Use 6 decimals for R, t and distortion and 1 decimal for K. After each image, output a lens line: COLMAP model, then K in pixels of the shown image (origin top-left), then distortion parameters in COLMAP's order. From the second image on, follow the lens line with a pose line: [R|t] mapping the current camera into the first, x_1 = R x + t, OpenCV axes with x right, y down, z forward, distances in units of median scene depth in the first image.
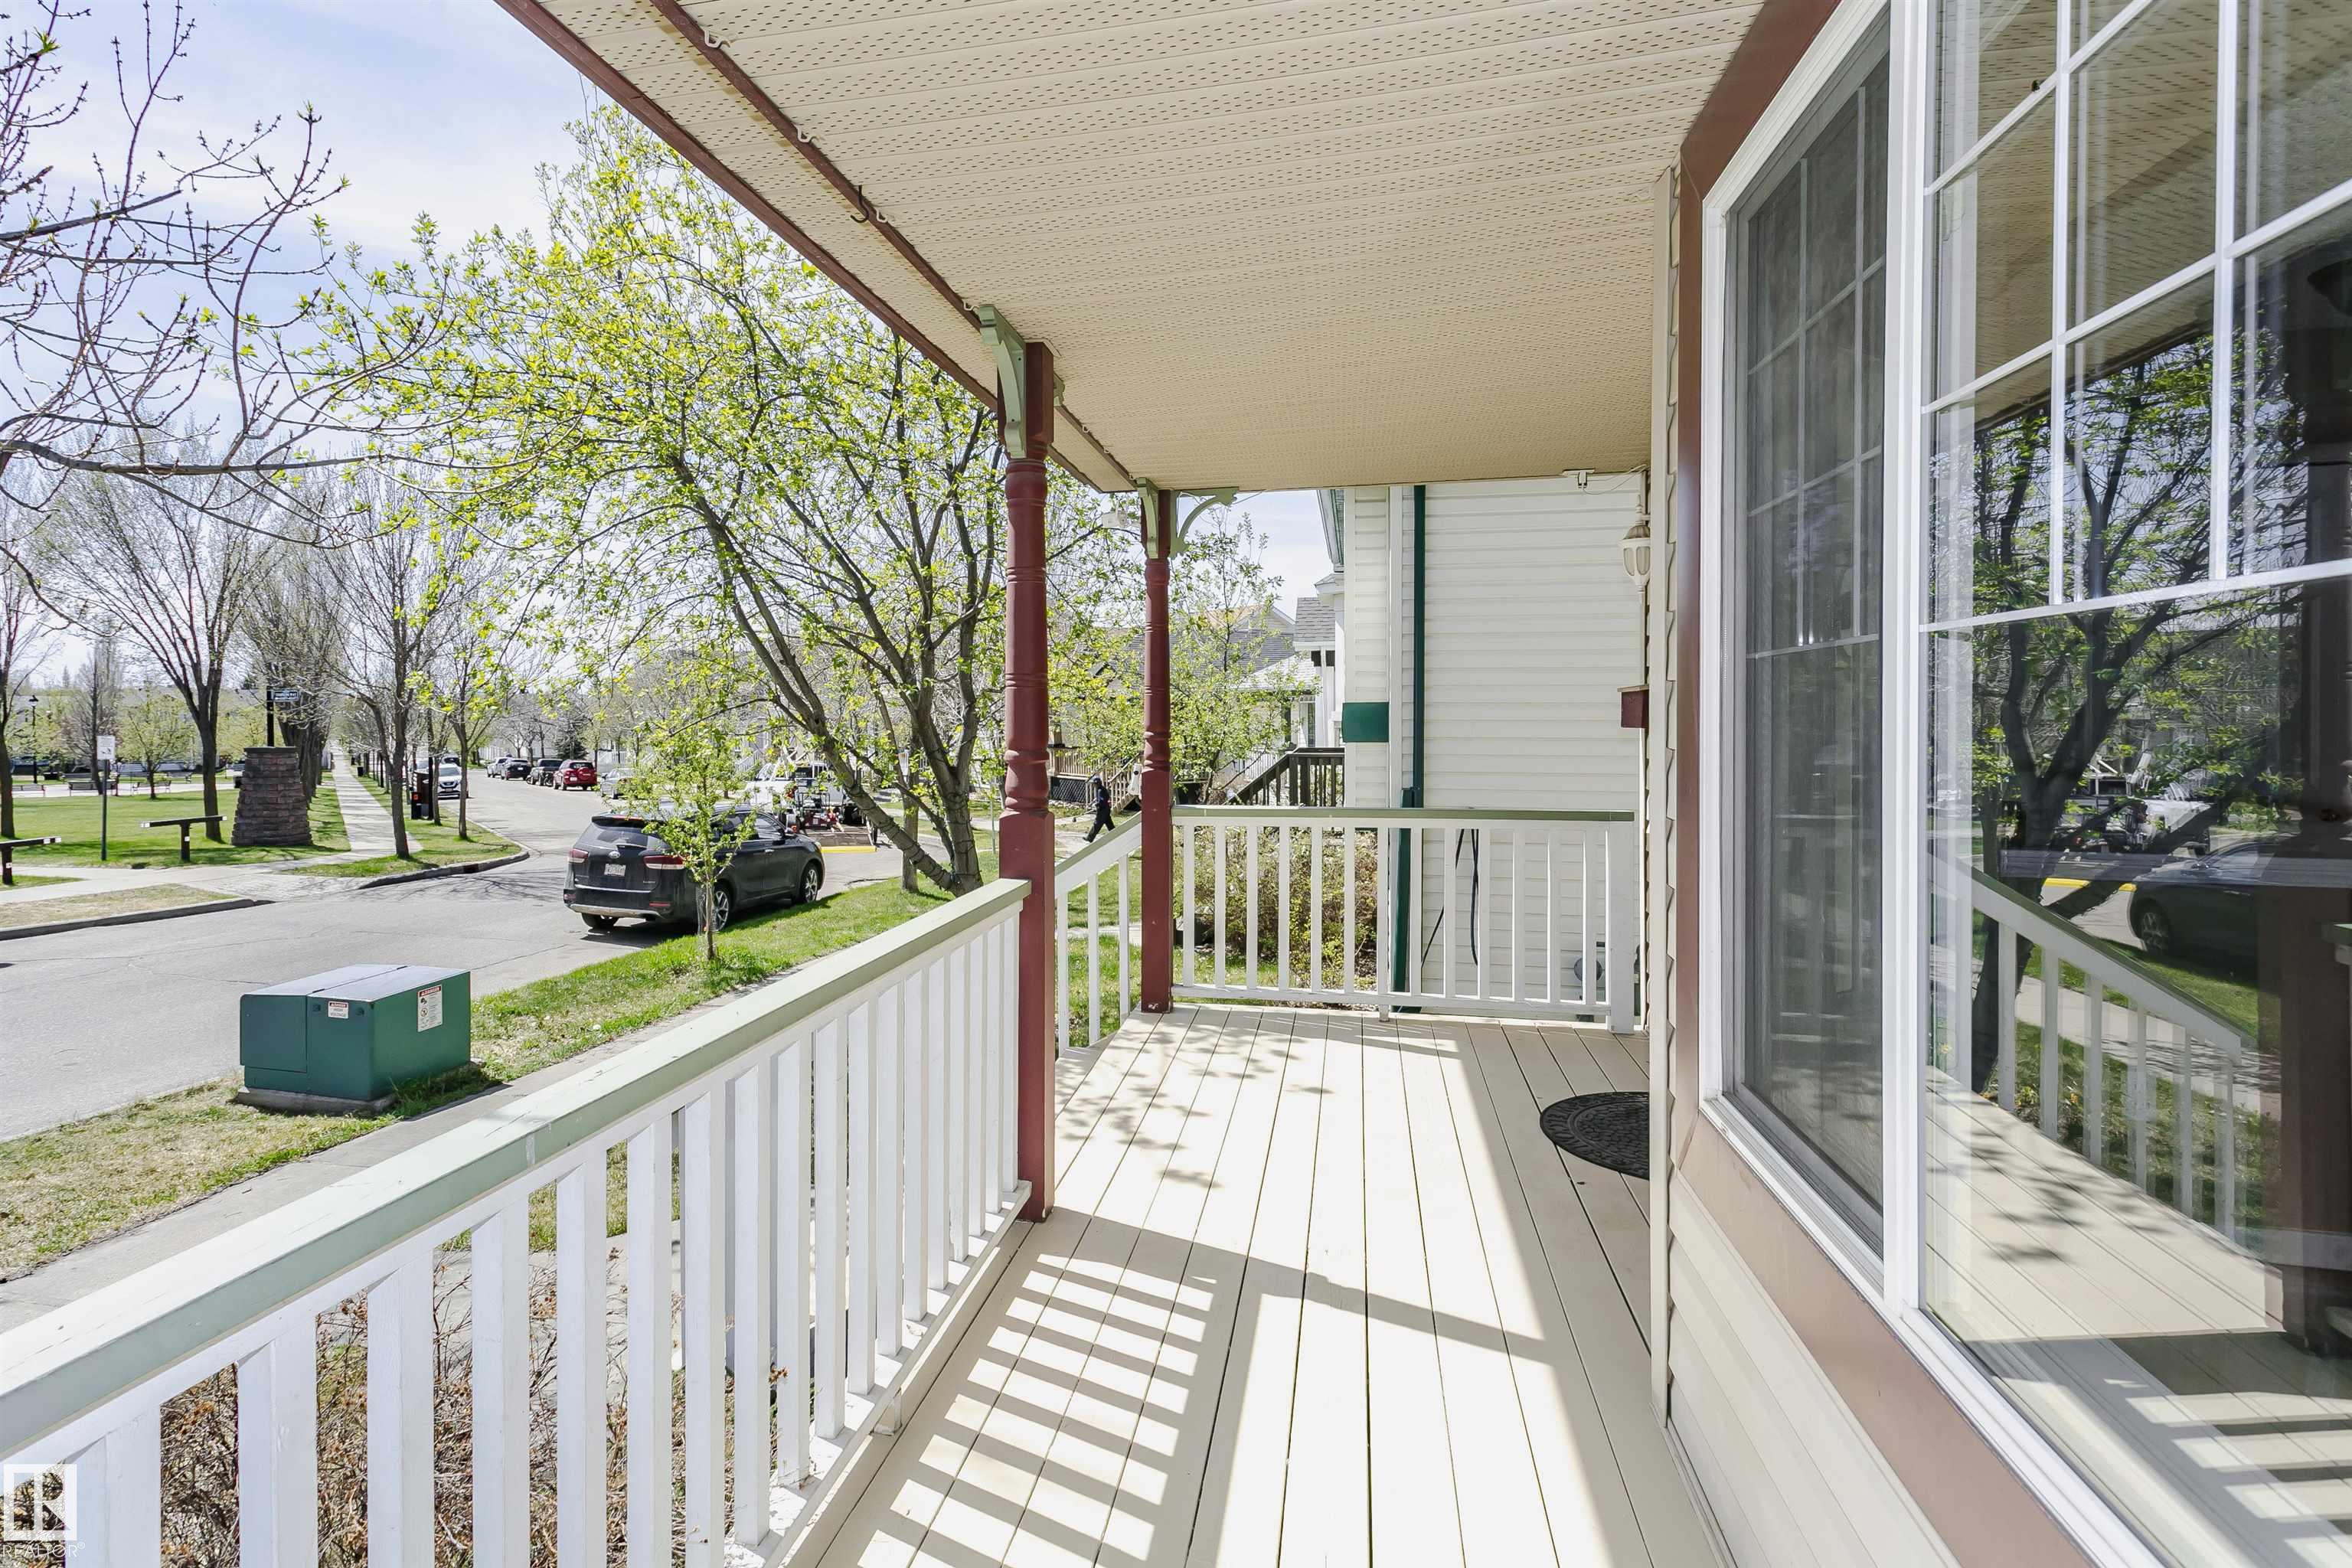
lens RADIAL K [[1165.5, 0, 1139.8], [0, 1165.5, 714.3], [0, 0, 1]] dist [-0.003243, 0.000476]
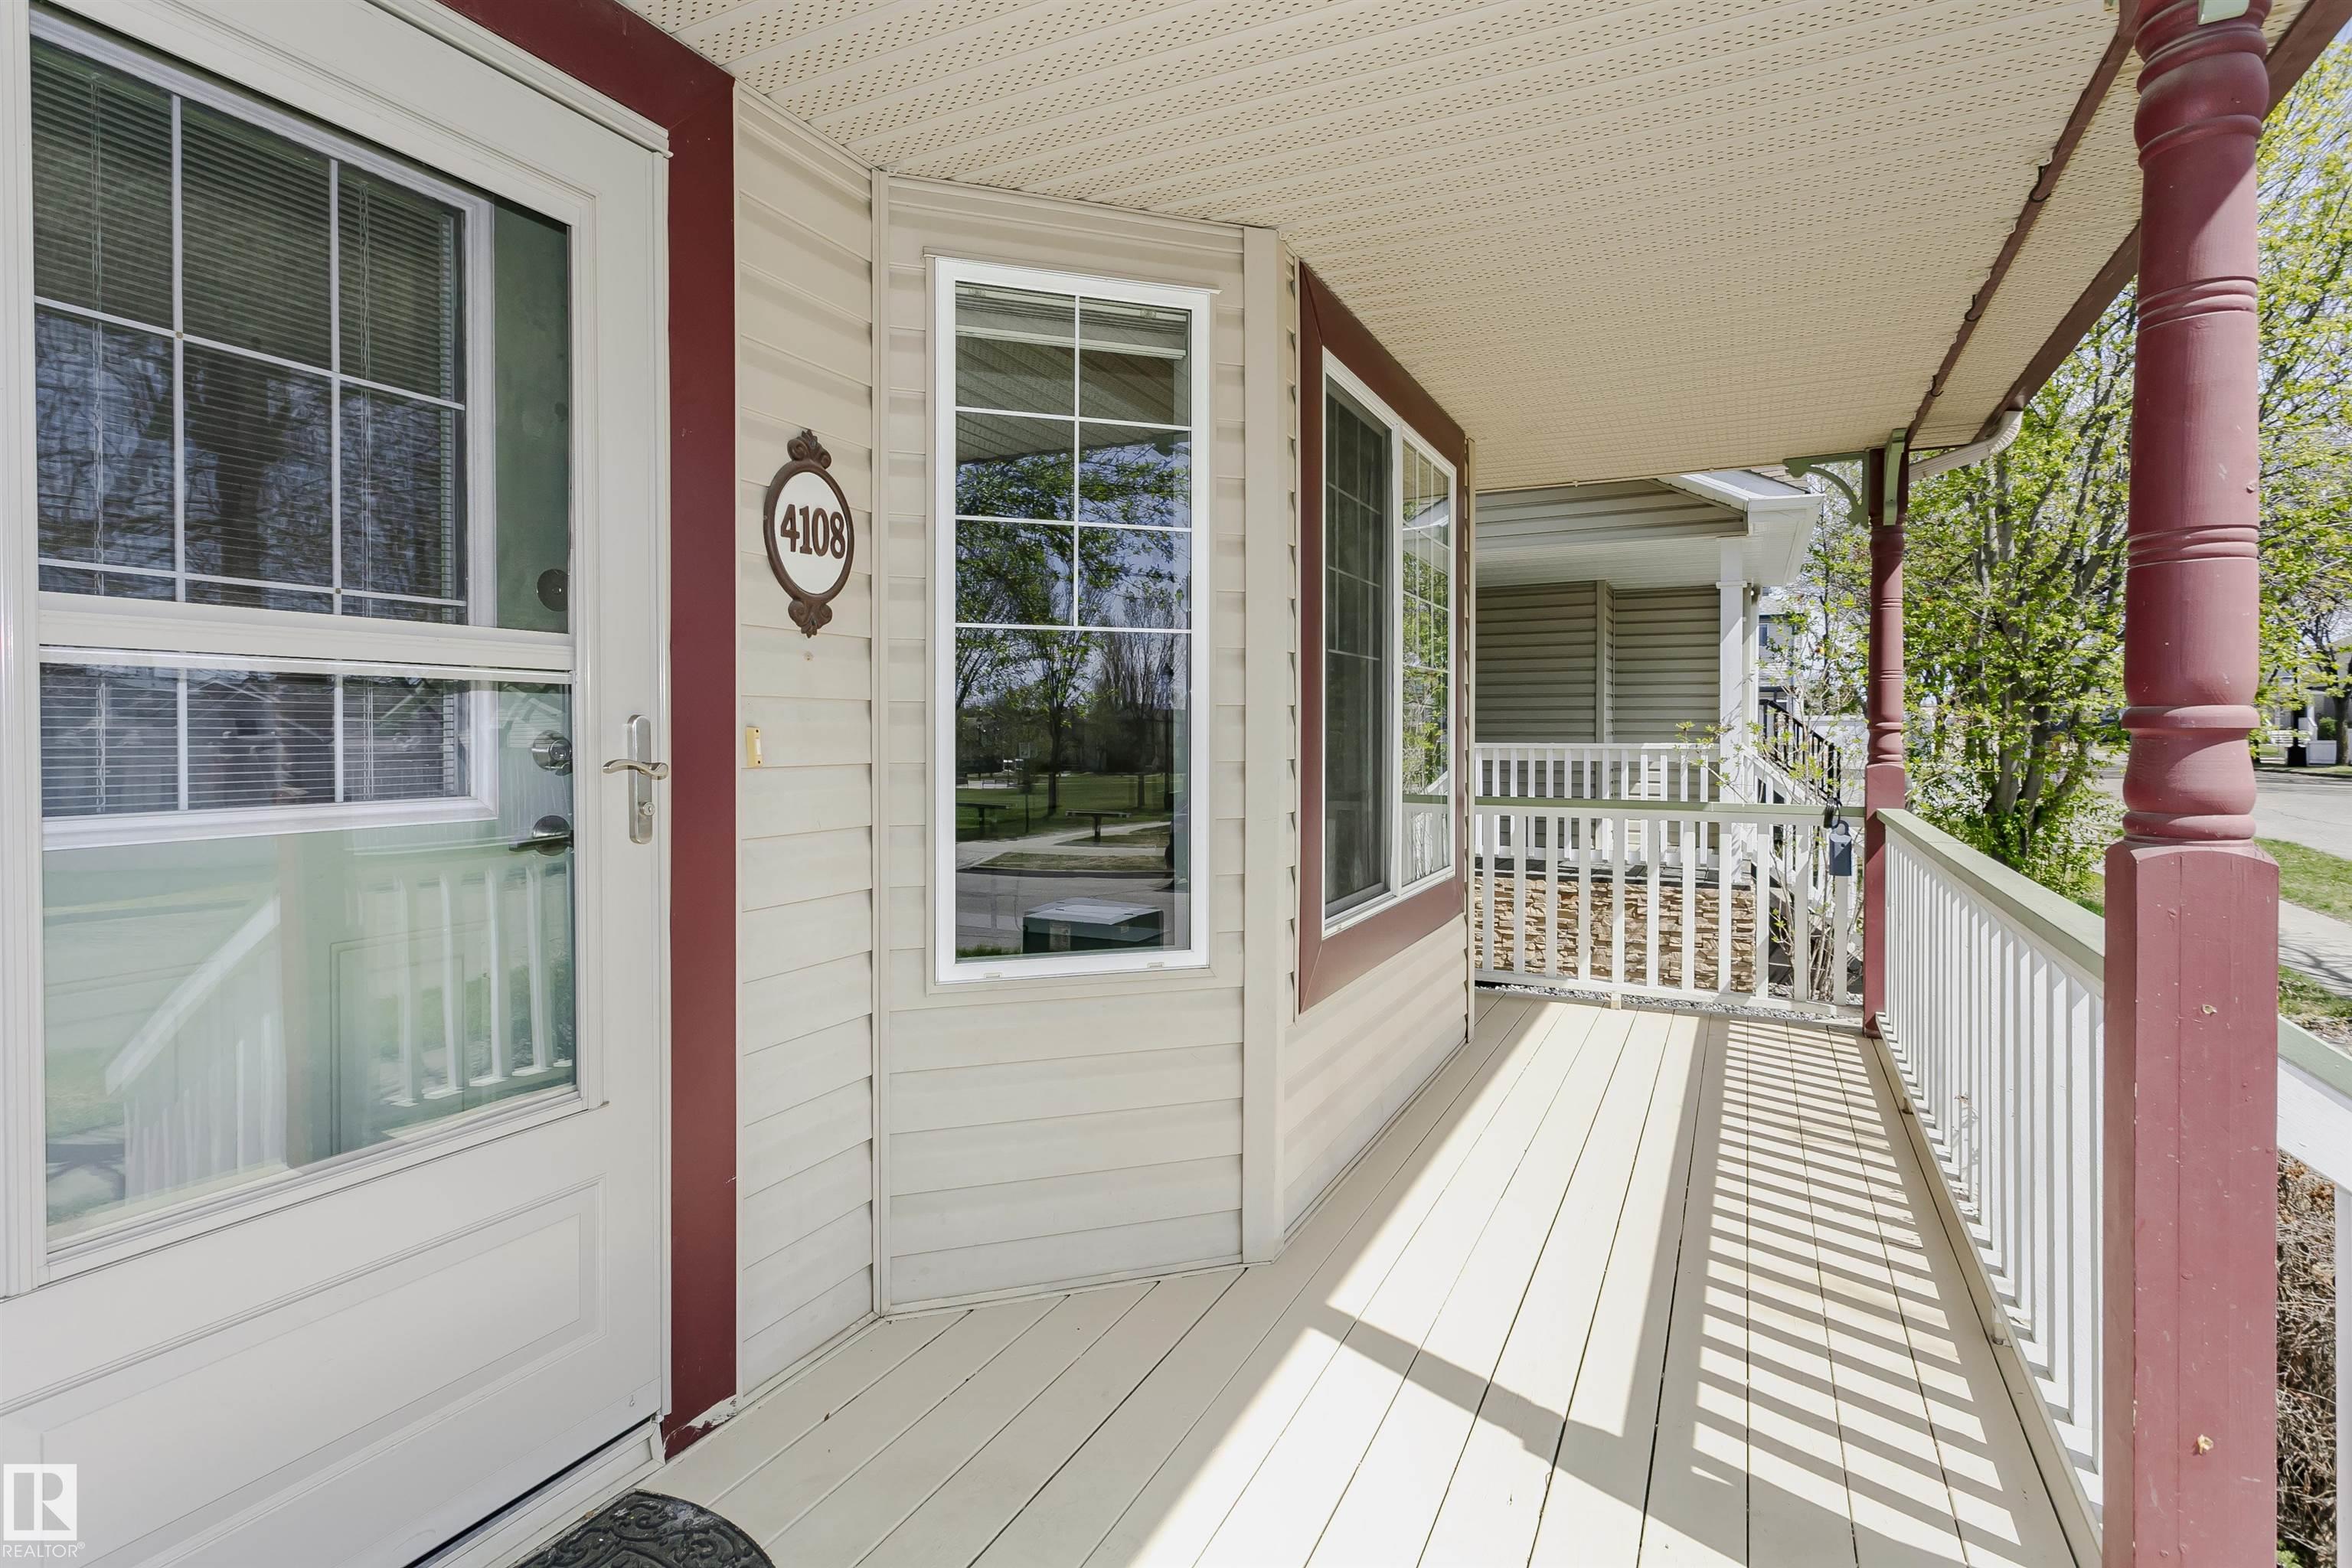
lens RADIAL K [[1165.5, 0, 1175.2], [0, 1165.5, 767.4], [0, 0, 1]] dist [-0.003243, 0.000476]
pose [[-0.961882, 0.001059, 0.273462, 0.180388], [0.009498, 0.999518, 0.029539, 0.047856], [-0.273299, 0.031011, -0.961429, 1.824038]]
